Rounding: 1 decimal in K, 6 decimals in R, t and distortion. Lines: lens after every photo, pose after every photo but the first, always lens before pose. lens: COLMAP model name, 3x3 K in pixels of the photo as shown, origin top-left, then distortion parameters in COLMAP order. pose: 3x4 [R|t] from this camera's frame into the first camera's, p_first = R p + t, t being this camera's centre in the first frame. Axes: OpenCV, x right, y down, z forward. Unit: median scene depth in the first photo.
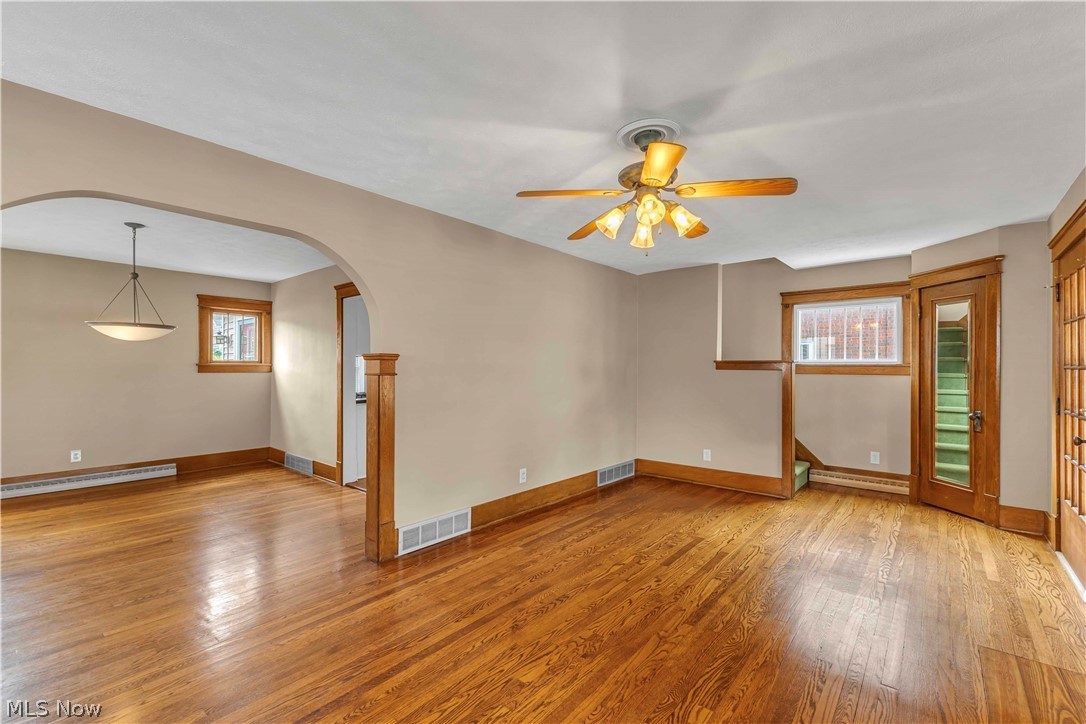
lens RADIAL K [[468.6, 0, 541.5], [0, 468.6, 364.7], [0, 0, 1]] dist [0.008007, -0.002659]
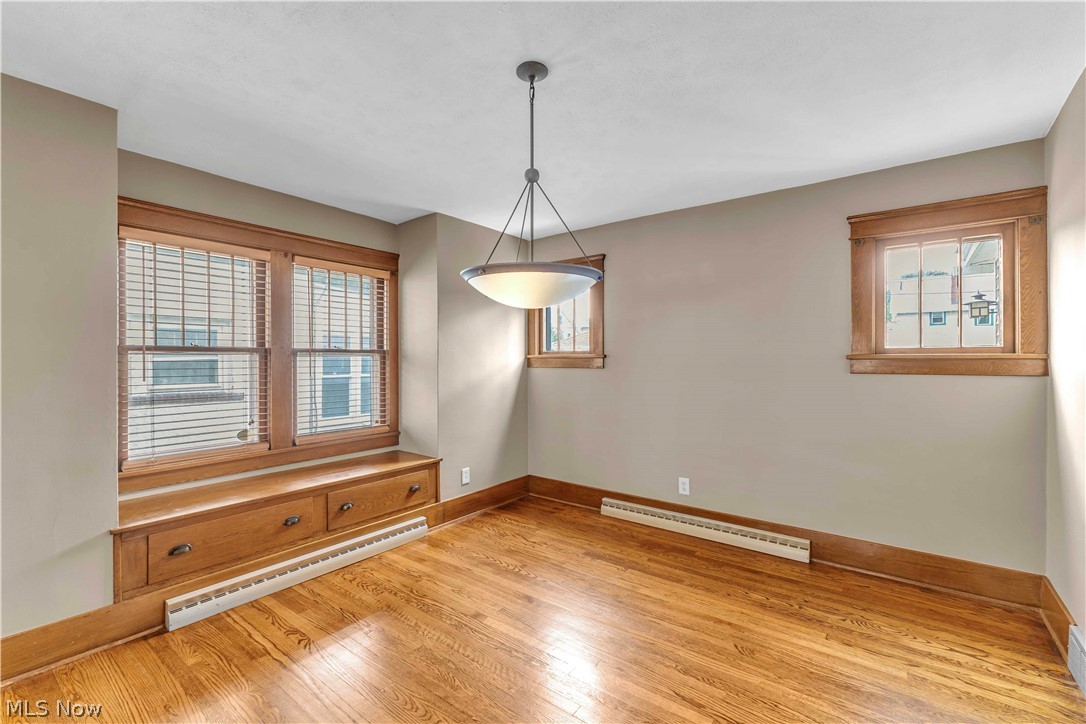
lens RADIAL K [[468.6, 0, 543.8], [0, 468.6, 360.1], [0, 0, 1]] dist [0.008007, -0.002659]
pose [[0.053682, -0.002477, -0.998555, -0.324901], [0.002995, 0.999993, -0.002320, 0.004546], [0.998554, -0.002866, 0.053689, 0.848570]]
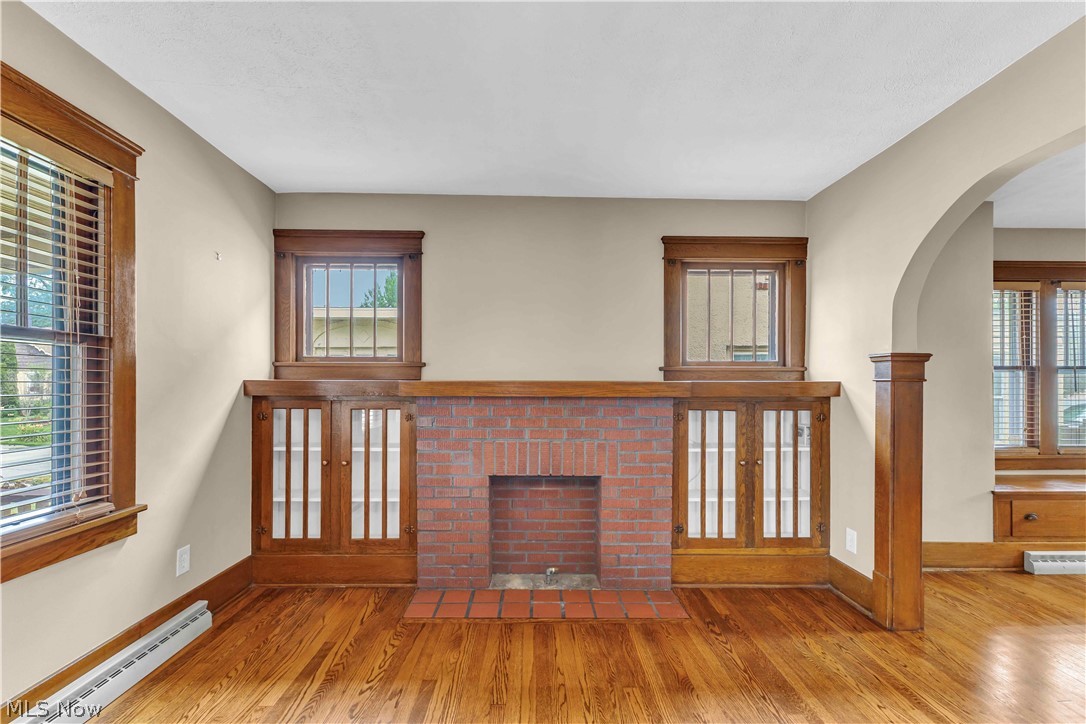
lens RADIAL K [[468.6, 0, 540.6], [0, 468.6, 382.5], [0, 0, 1]] dist [0.008007, -0.002659]
pose [[-0.756157, -0.004795, -0.654373, 0.139233], [-0.004432, 0.999988, -0.002206, 0.018188], [0.654375, 0.001232, -0.756169, 0.525528]]
